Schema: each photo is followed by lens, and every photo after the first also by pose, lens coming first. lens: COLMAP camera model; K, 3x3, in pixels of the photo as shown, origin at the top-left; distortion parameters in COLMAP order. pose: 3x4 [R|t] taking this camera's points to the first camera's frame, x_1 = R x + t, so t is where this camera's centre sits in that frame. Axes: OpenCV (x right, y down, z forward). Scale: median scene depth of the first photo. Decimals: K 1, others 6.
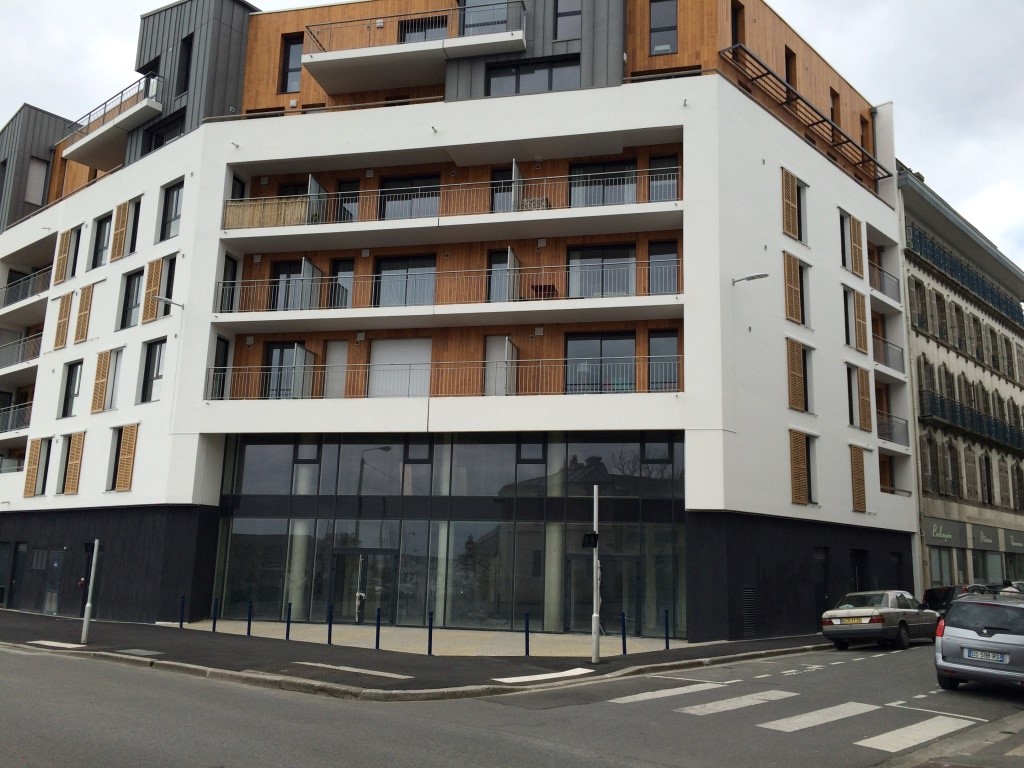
lens RADIAL K [[926.3, 0, 512.3], [0, 926.3, 381.9], [0, 0, 1]] dist [0.048169, -0.002844]
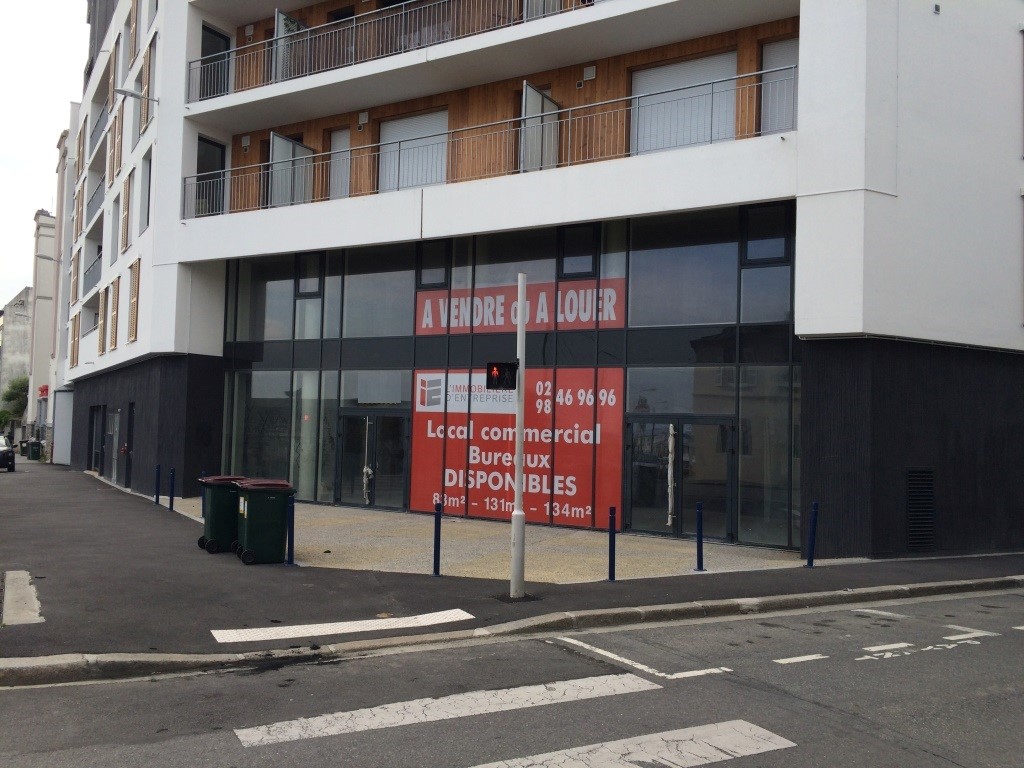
lens RADIAL K [[926.3, 0, 514.1], [0, 926.3, 378.6], [0, 0, 1]] dist [0.048169, -0.002844]
pose [[0.950810, -0.011033, -0.309577, 0.170791], [0.049066, 0.992114, 0.115339, 0.075204], [0.305863, -0.124855, 0.943853, 0.337108]]
